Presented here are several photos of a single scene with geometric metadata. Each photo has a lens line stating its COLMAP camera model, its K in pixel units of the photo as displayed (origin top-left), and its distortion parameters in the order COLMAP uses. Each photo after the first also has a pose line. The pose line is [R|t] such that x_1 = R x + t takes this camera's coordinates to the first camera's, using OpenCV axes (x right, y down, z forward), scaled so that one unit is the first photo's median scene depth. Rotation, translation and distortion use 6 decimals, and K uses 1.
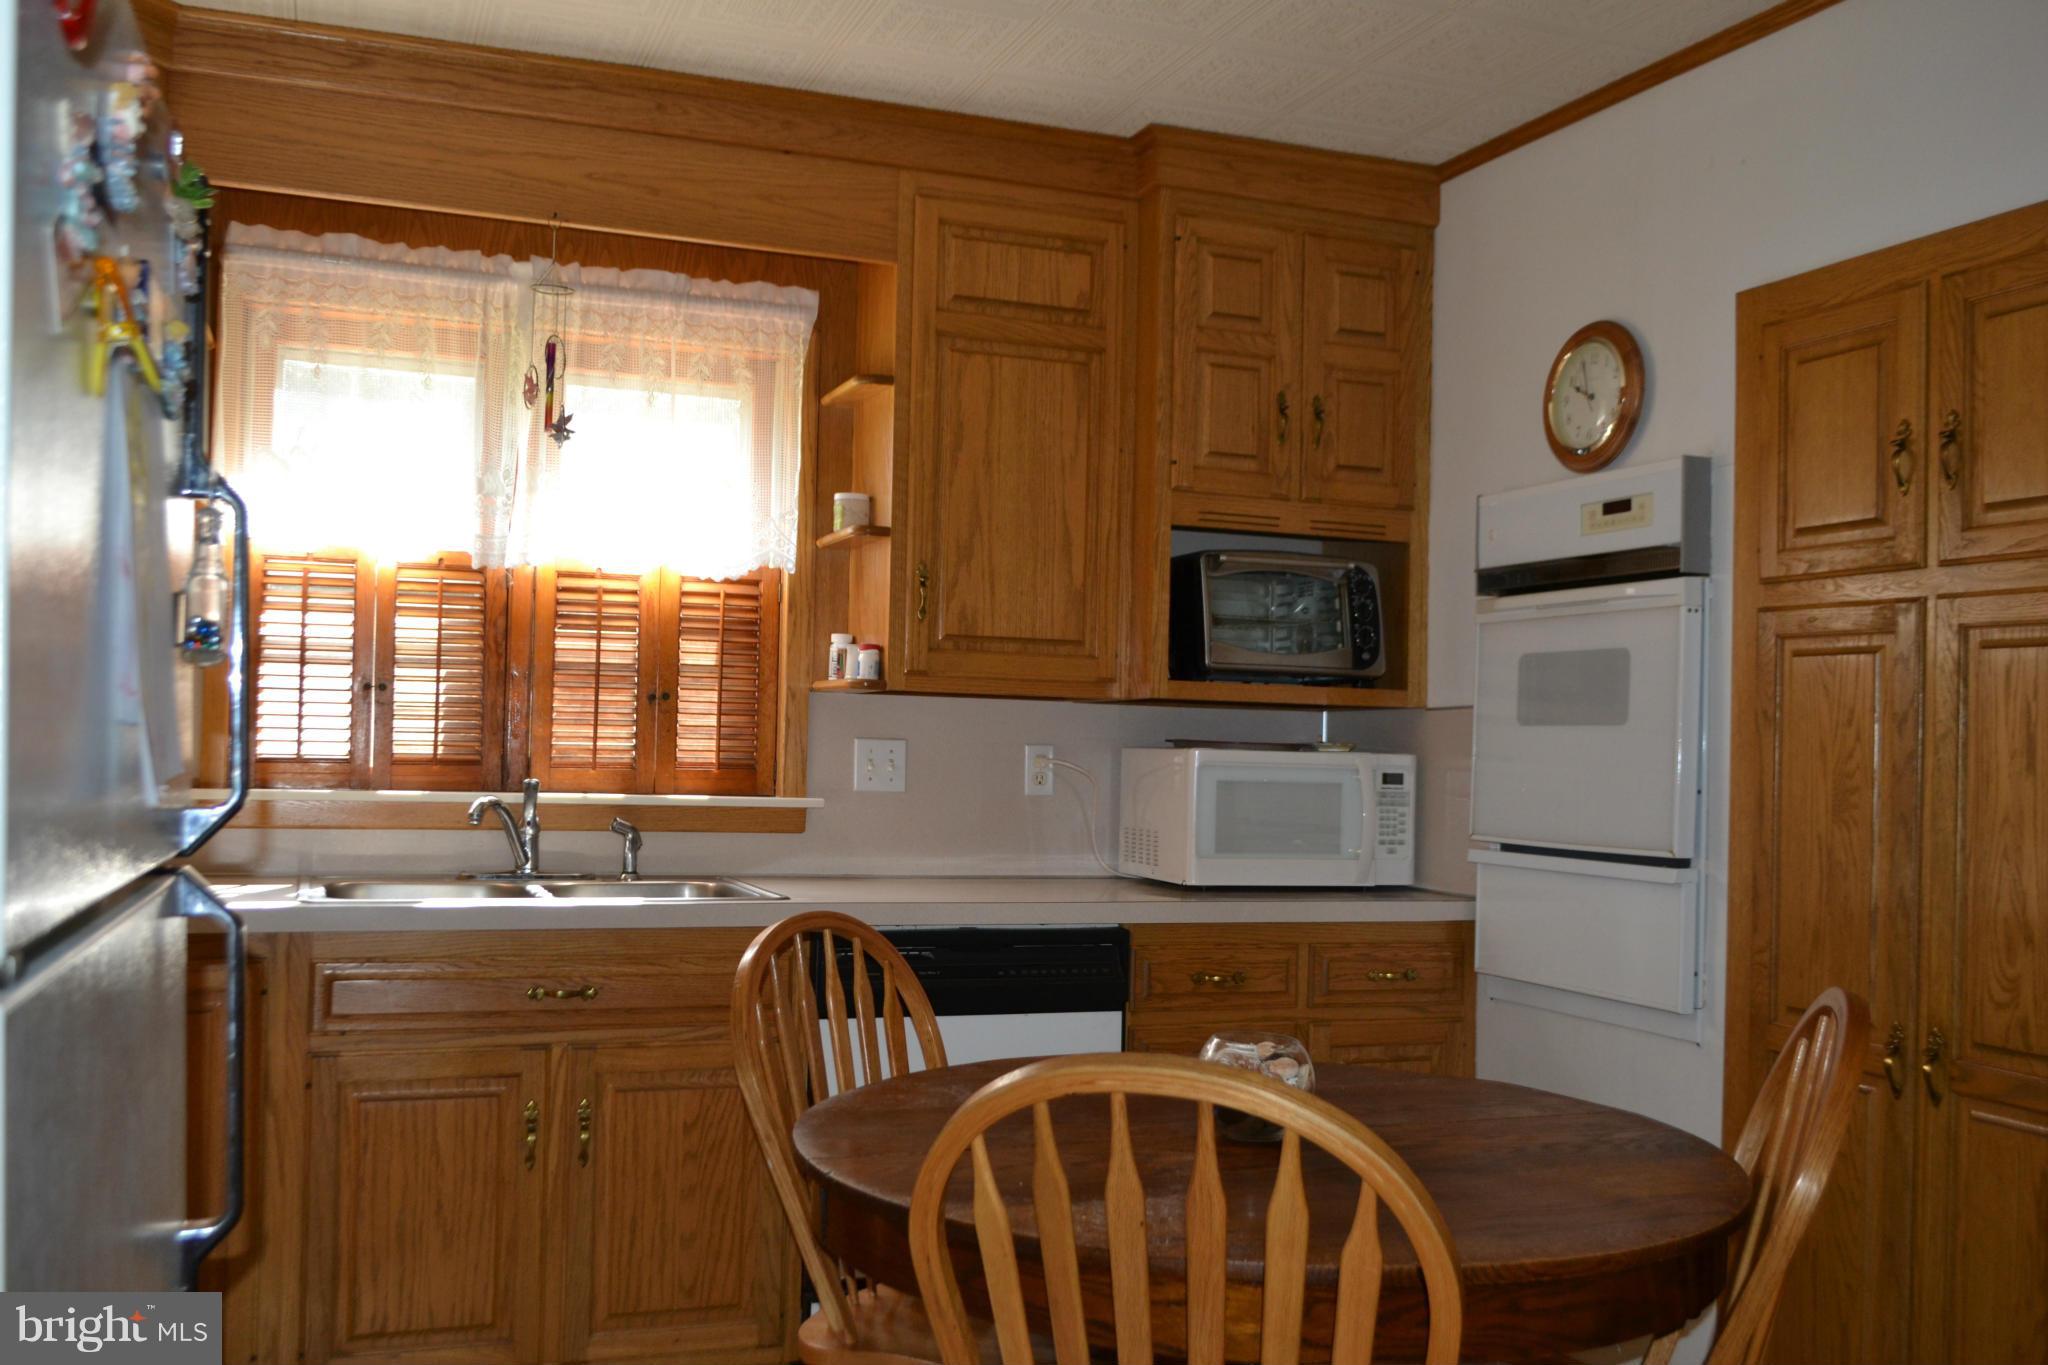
lens RADIAL K [[1600.2, 0, 1012.8], [0, 1600.2, 688.1], [0, 0, 1]] dist [-0.014034, -0.002798]
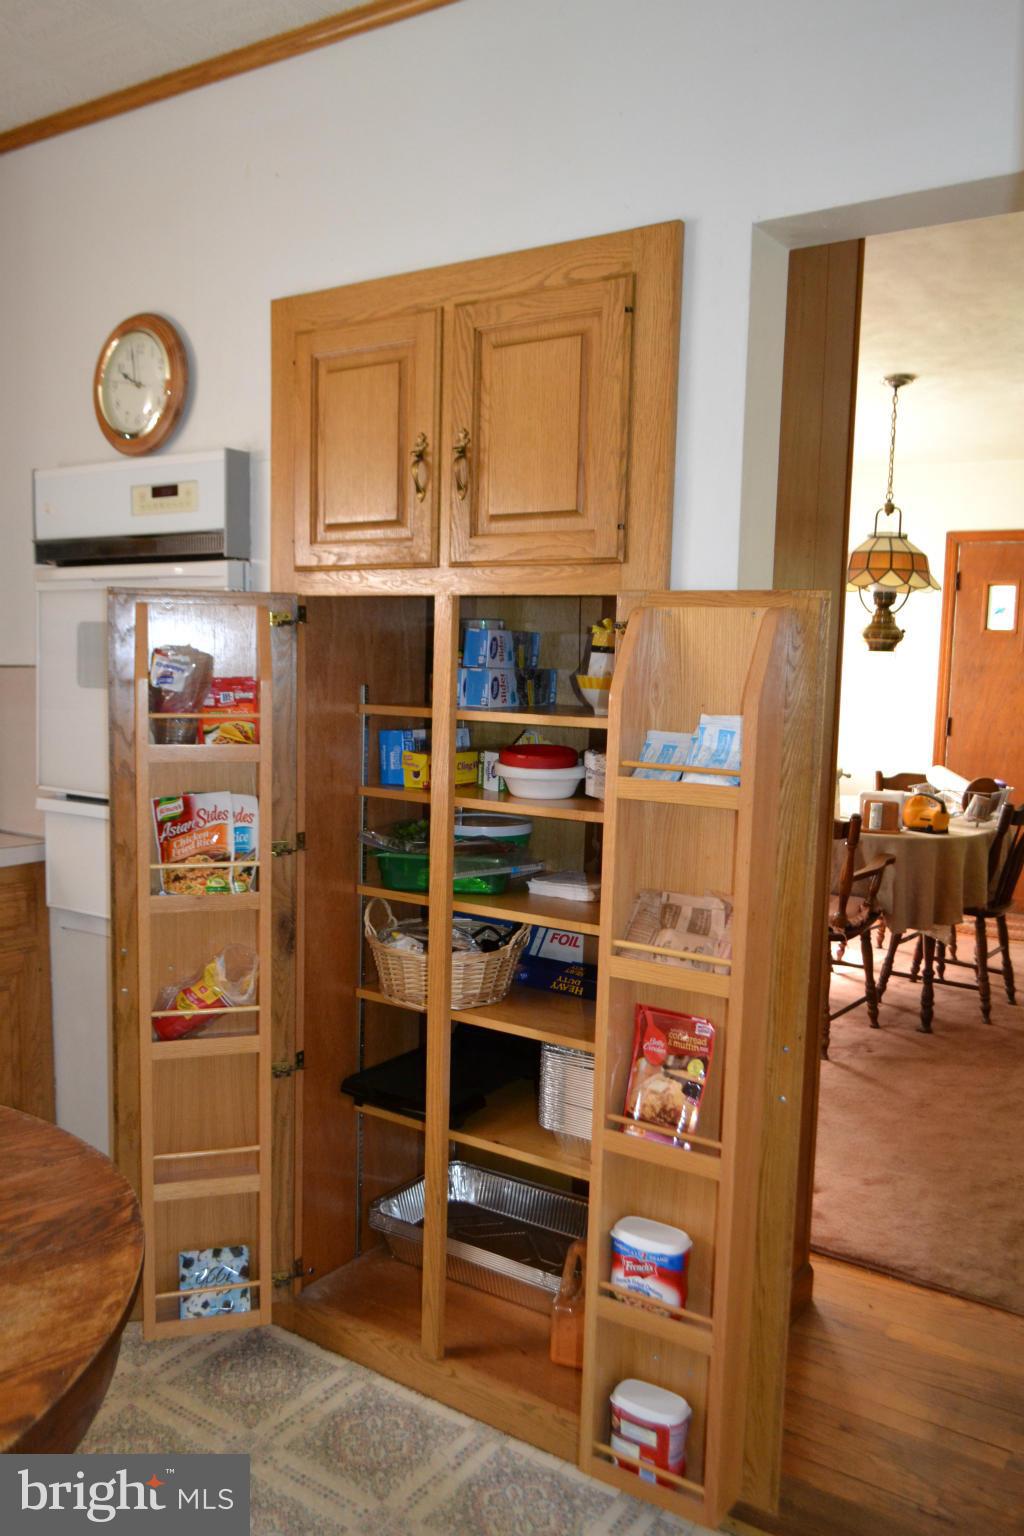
lens RADIAL K [[1200.1, 0, 512.7], [0, 1200.1, 775.7], [0, 0, 1]] dist [-0.014034, -0.002798]
pose [[0.792125, -0.067504, 0.606614, 0.073838], [-0.009731, 0.992342, 0.123134, -0.030581], [-0.610281, -0.103440, 0.785403, 0.248189]]
